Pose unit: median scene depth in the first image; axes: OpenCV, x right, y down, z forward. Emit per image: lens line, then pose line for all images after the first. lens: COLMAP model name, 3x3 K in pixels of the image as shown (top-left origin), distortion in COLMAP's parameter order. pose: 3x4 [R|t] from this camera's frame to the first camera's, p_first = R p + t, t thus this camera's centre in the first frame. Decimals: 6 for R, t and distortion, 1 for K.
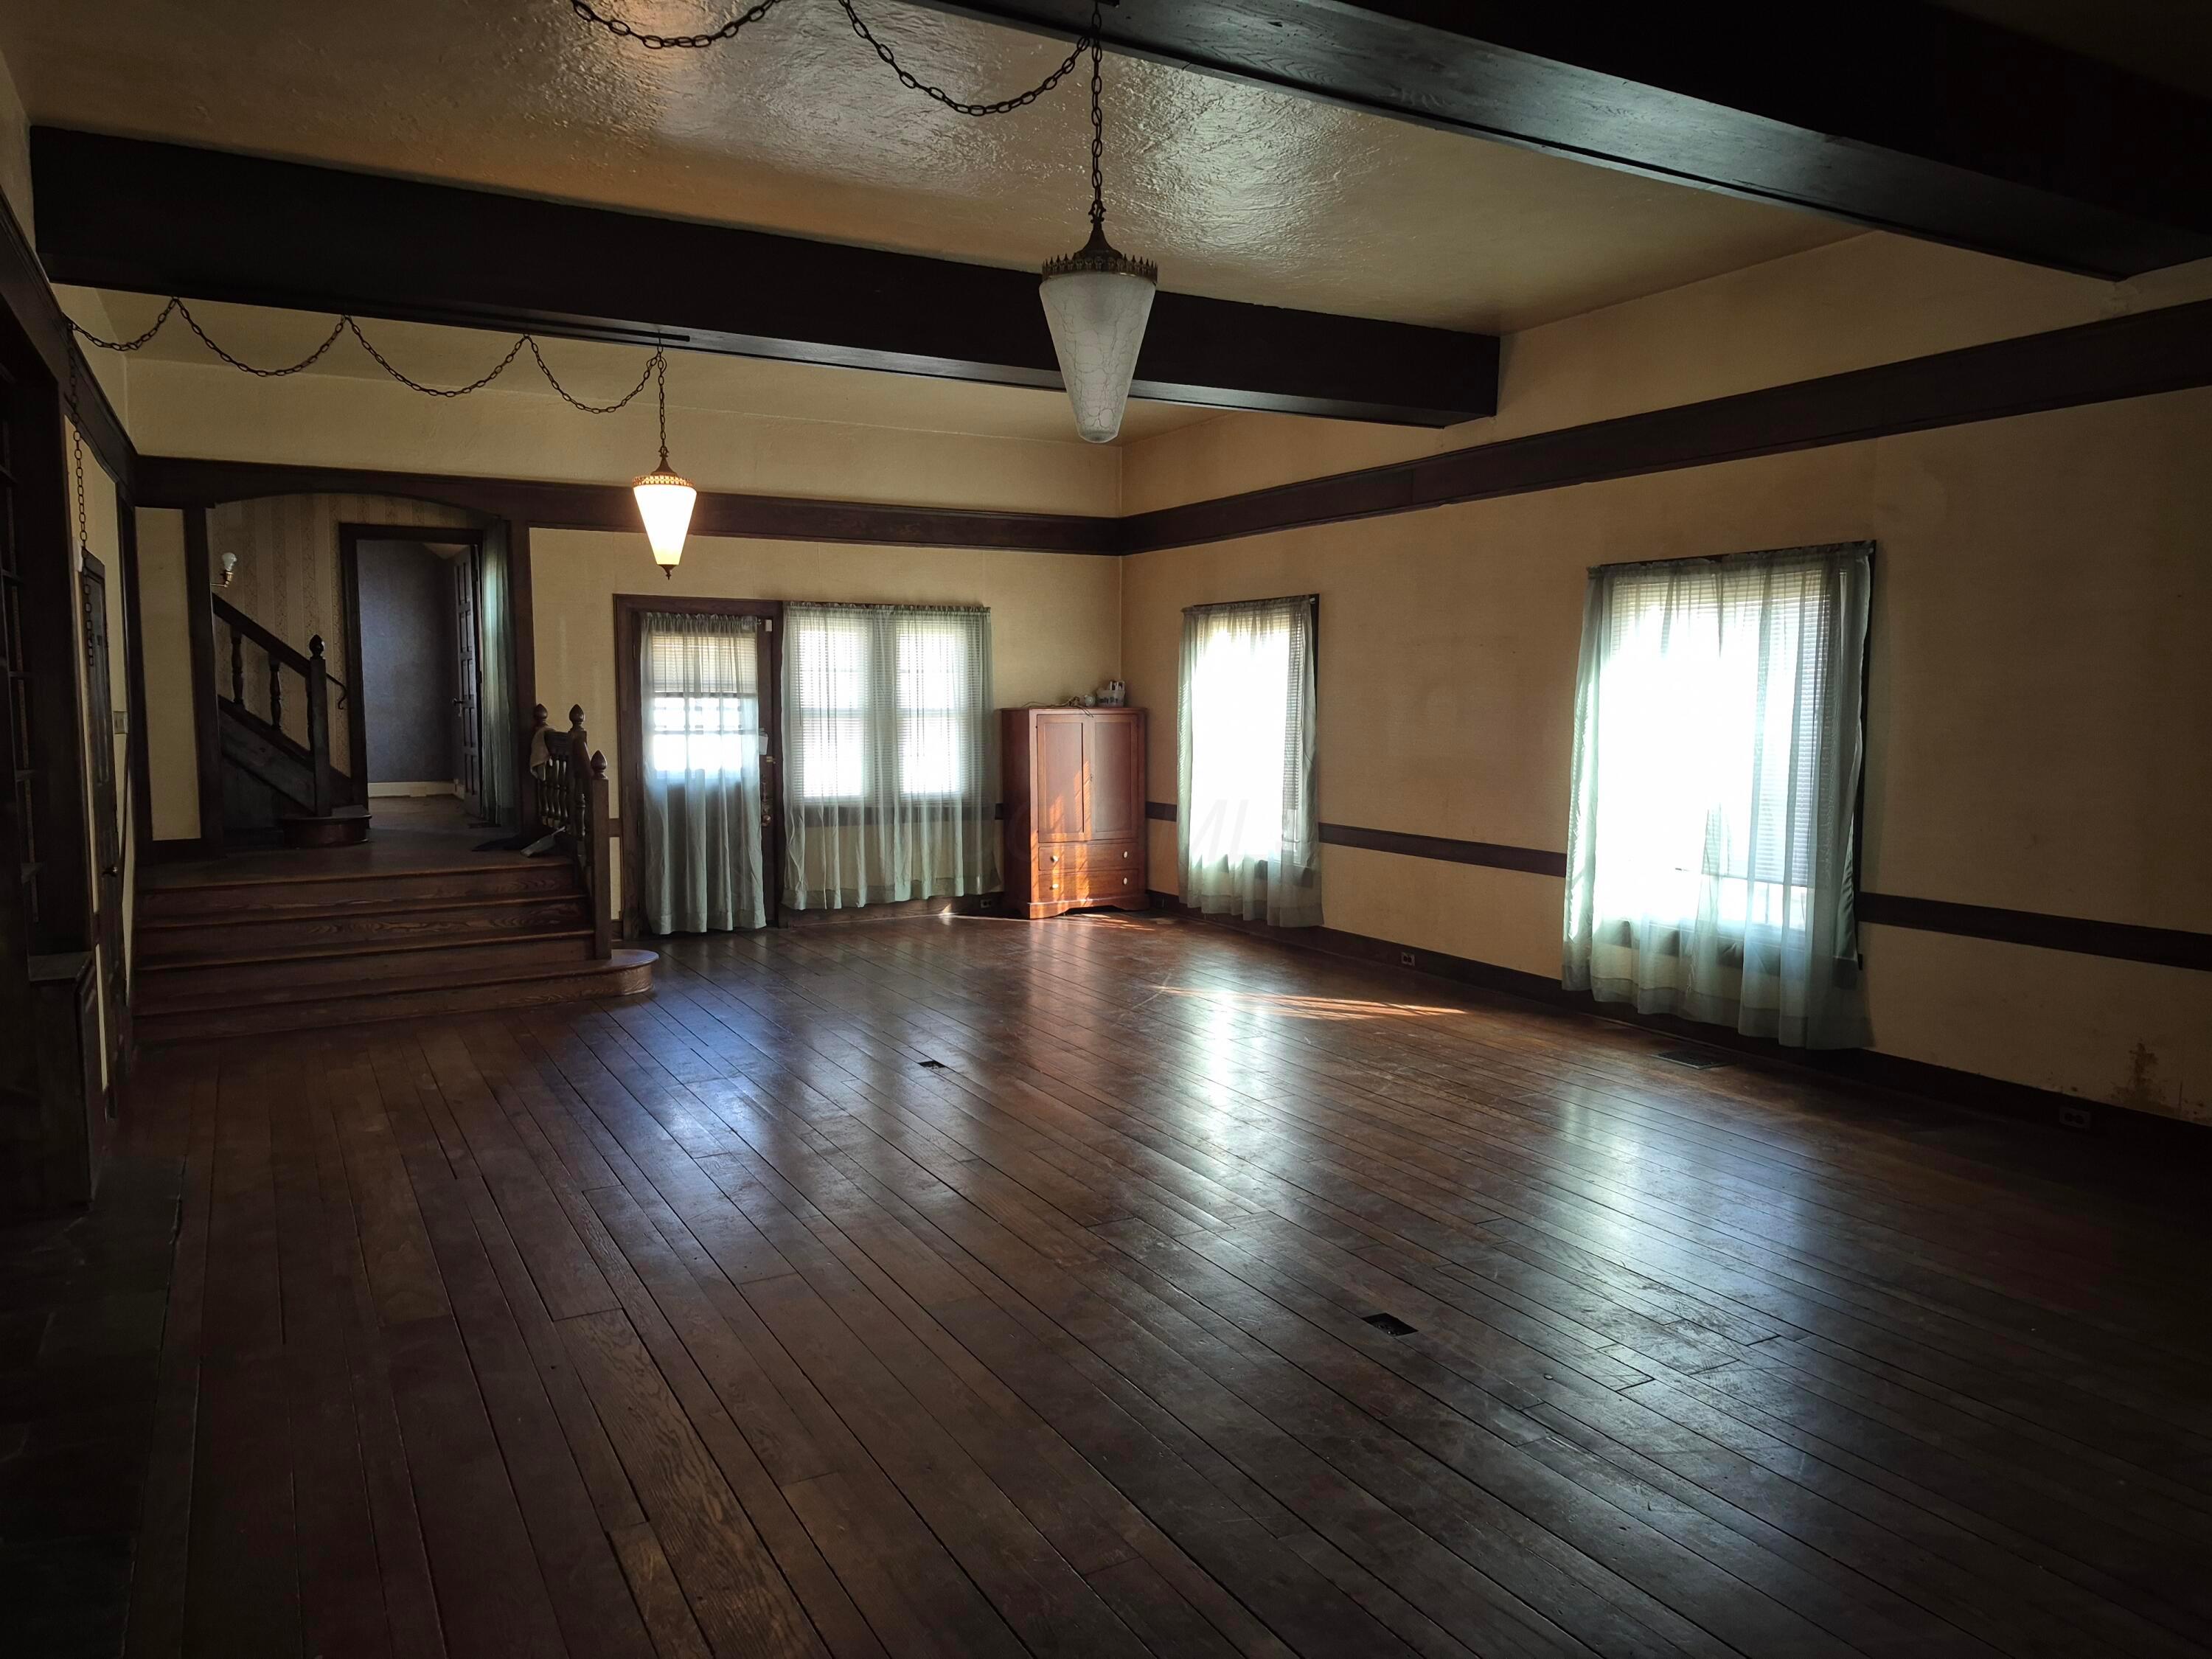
lens RADIAL K [[1540.2, 0, 1106.0], [0, 1540.2, 829.5], [0, 0, 1]] dist [0.109068, -0.147453]
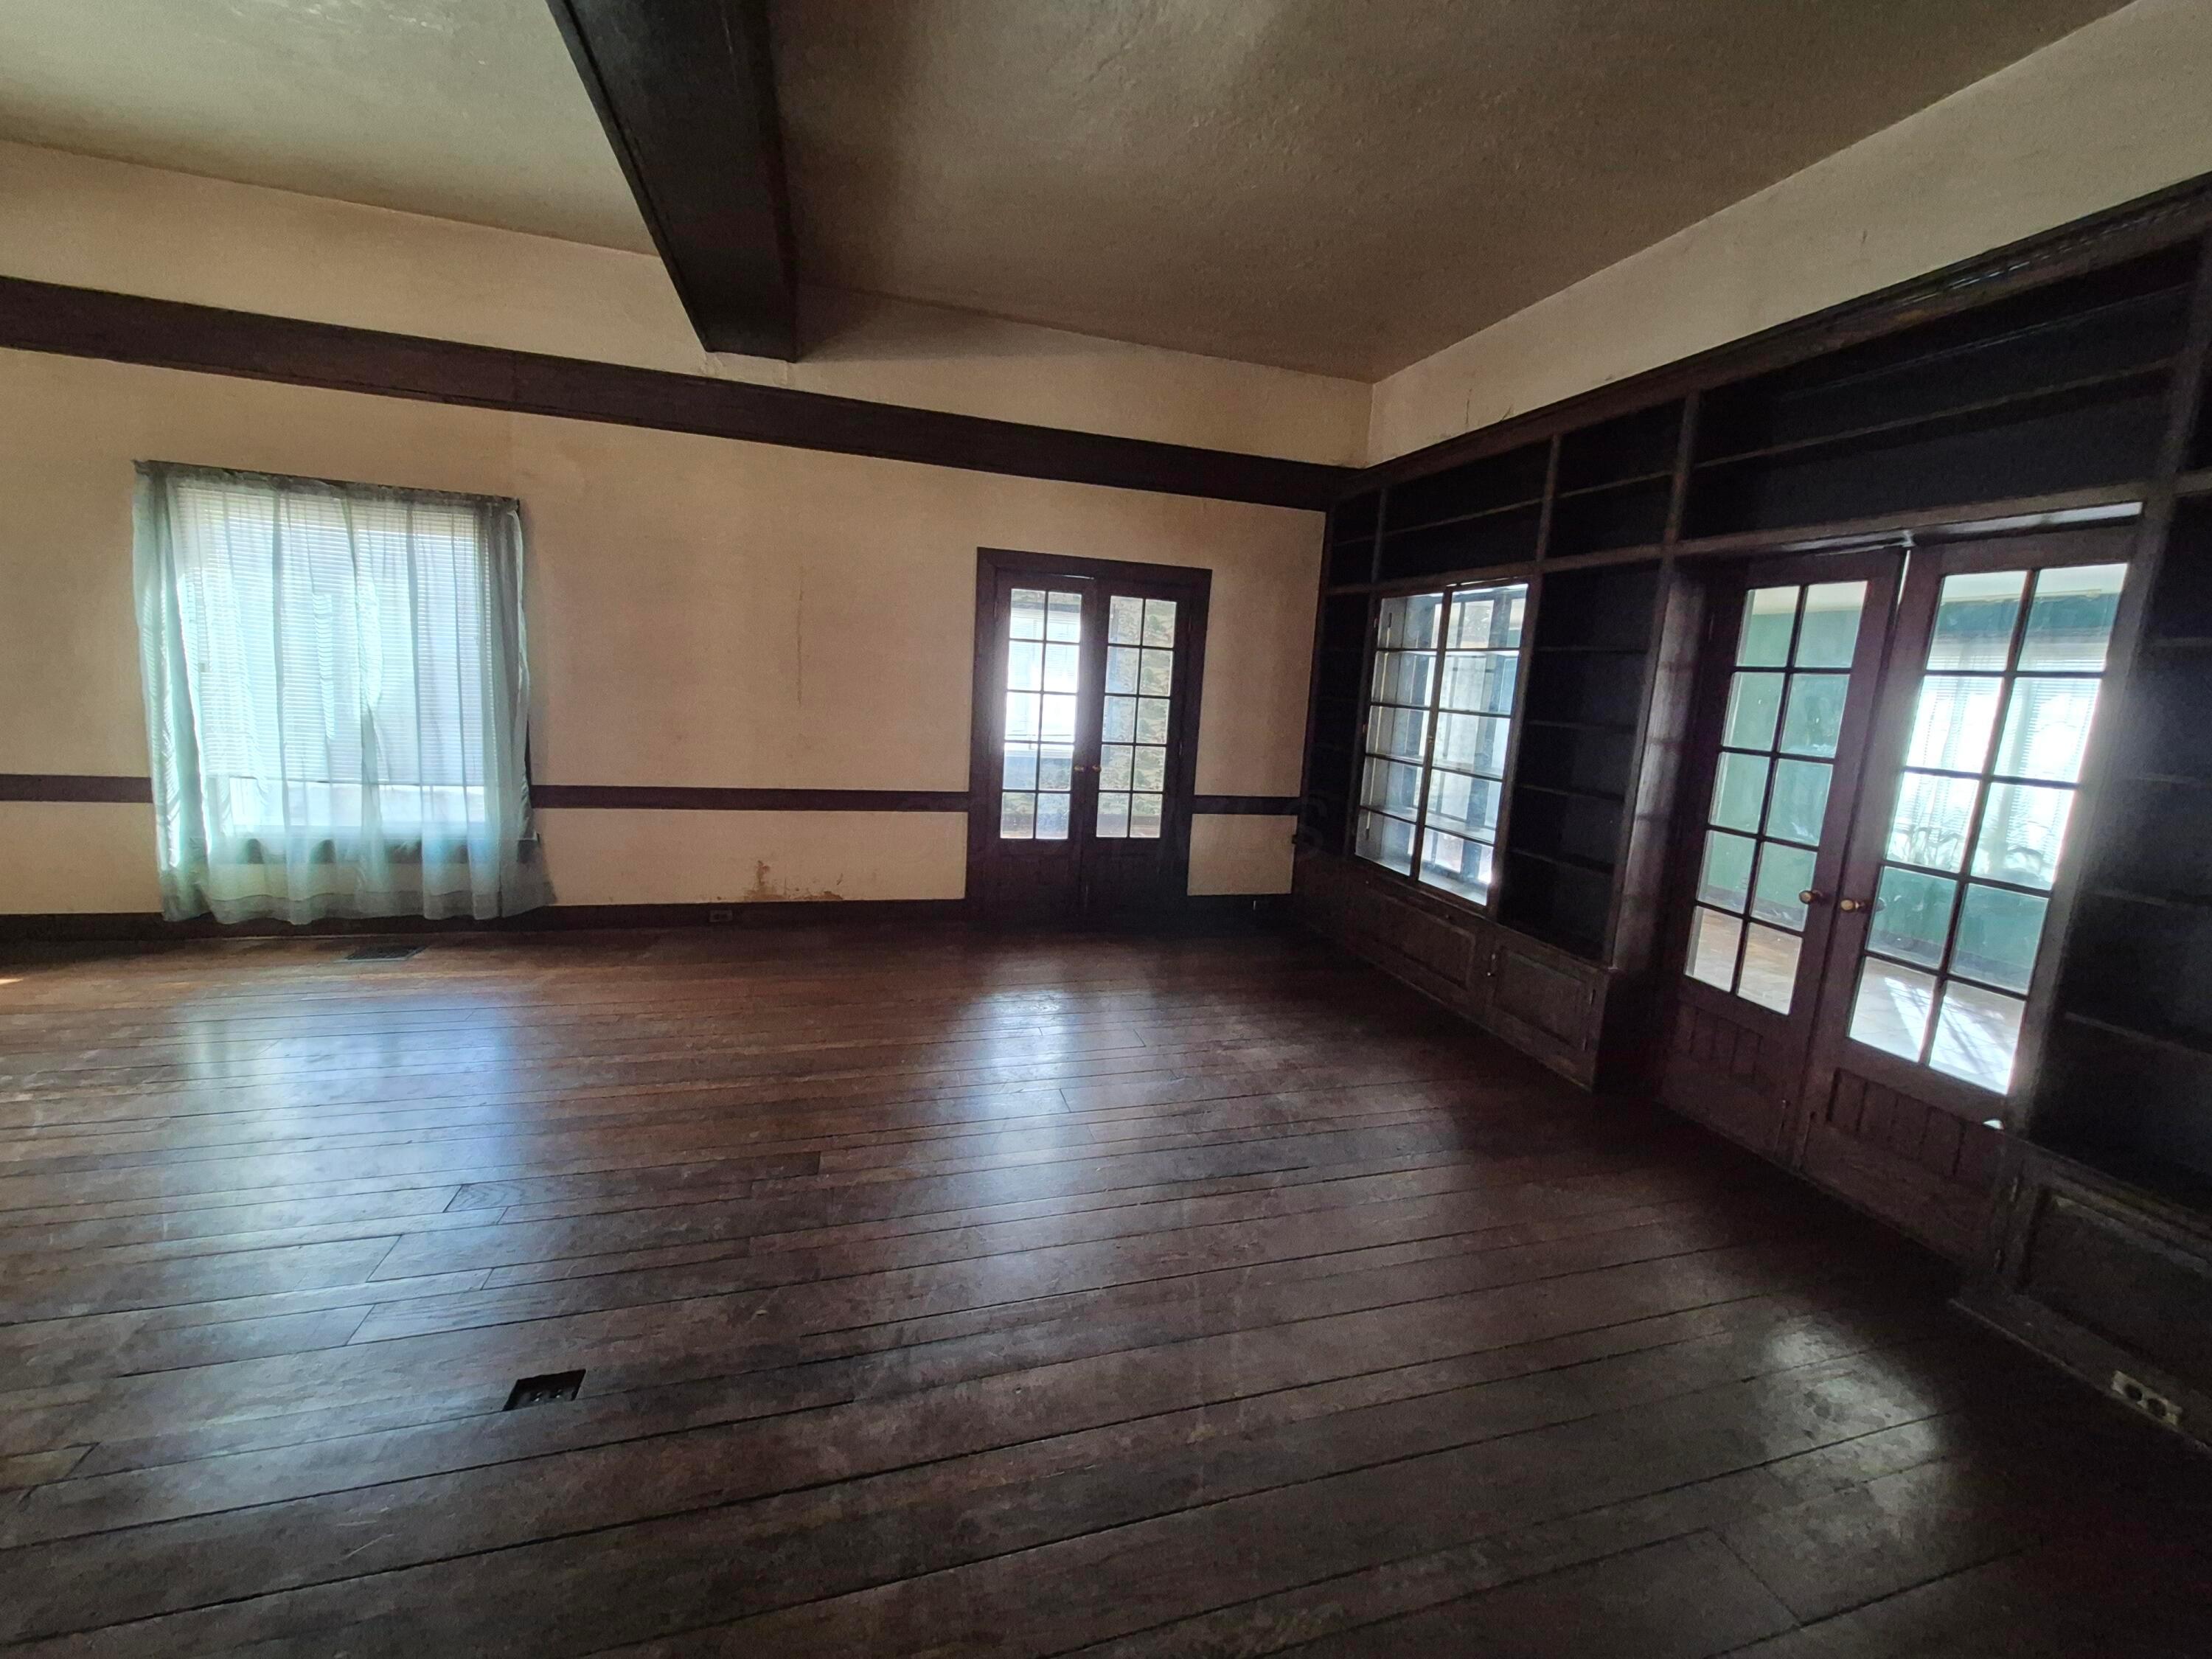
lens RADIAL K [[871.9, 0, 1104.2], [0, 871.9, 794.1], [0, 0, 1]] dist [-0.000080, 0.000027]
pose [[0.213417, -0.120586, 0.969491, -0.108268], [0.031382, 0.992687, 0.116563, -0.021261], [-0.976457, 0.005548, 0.215640, 0.432869]]
